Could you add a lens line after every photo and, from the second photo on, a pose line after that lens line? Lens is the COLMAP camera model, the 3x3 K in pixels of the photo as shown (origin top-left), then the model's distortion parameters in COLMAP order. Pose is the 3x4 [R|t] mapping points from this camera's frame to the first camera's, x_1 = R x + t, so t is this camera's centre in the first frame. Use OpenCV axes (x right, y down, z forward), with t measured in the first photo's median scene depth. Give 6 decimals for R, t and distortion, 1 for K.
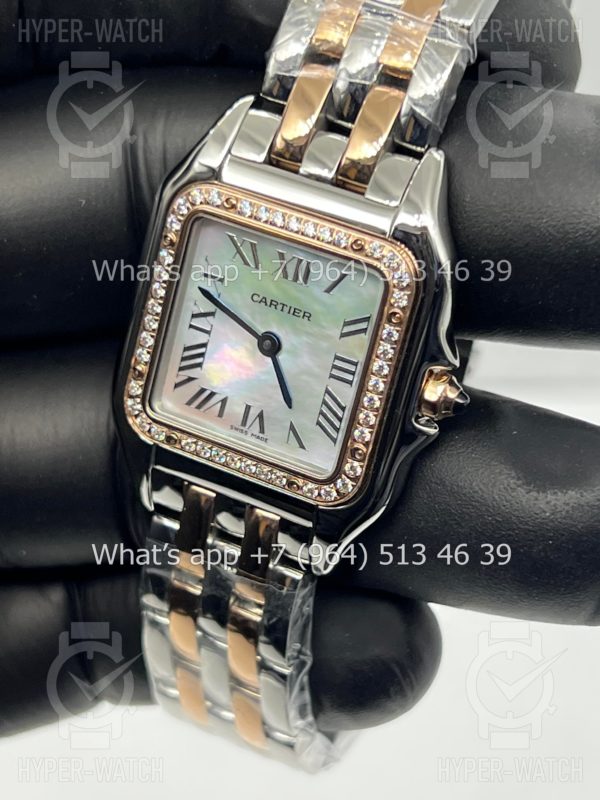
lens RADIAL K [[1790.5, 0, 299.0], [0, 1790.5, 374.3], [0, 0, 1]] dist [0.437487, 0.012470]
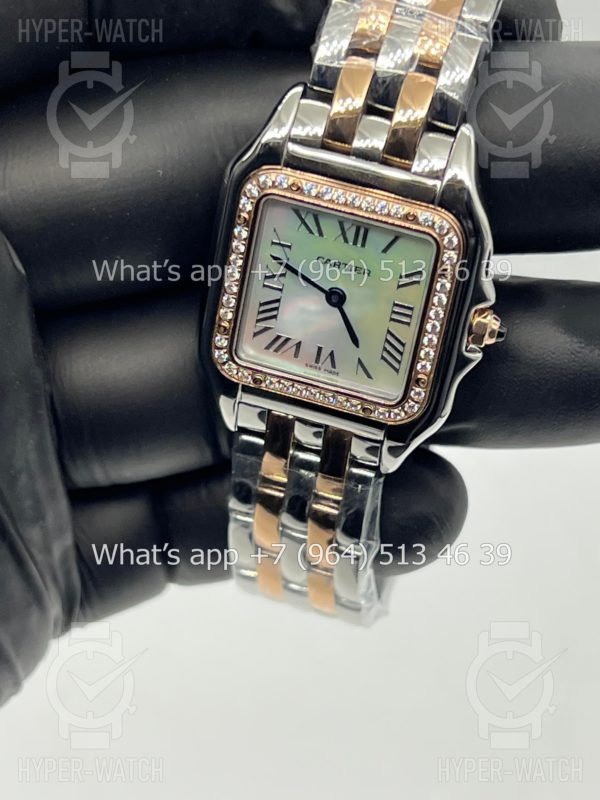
lens RADIAL K [[1790.5, 0, 299.0], [0, 1790.5, 374.3], [0, 0, 1]] dist [0.437487, 0.012470]
pose [[0.985801, -0.119028, 0.118439, -0.189024], [0.095993, 0.978210, 0.184096, -0.189579], [-0.137771, -0.170113, 0.975746, -0.175718]]
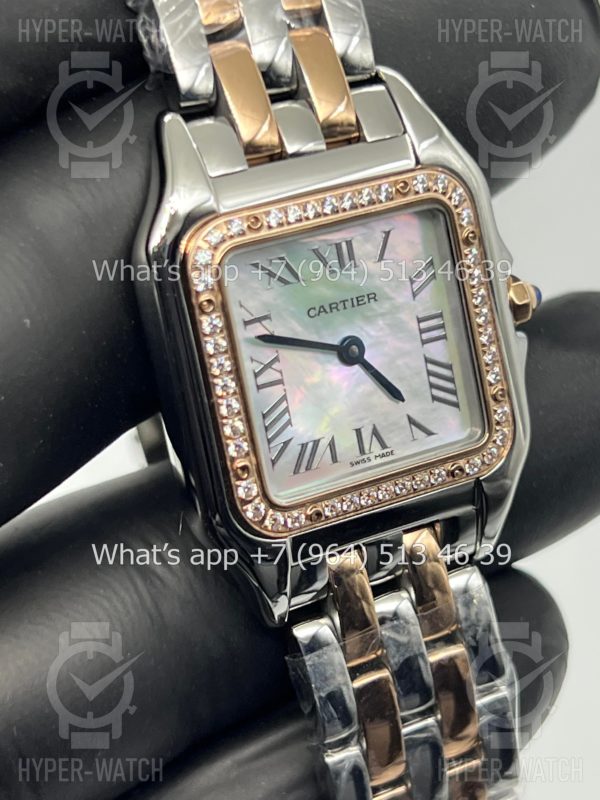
lens RADIAL K [[1790.5, 0, 299.0], [0, 1790.5, 374.3], [0, 0, 1]] dist [0.437487, 0.012470]
pose [[0.575664, -0.474739, 0.665758, -0.604382], [0.522192, 0.839984, 0.147450, -0.146120], [-0.629227, 0.262772, 0.731454, 0.394681]]
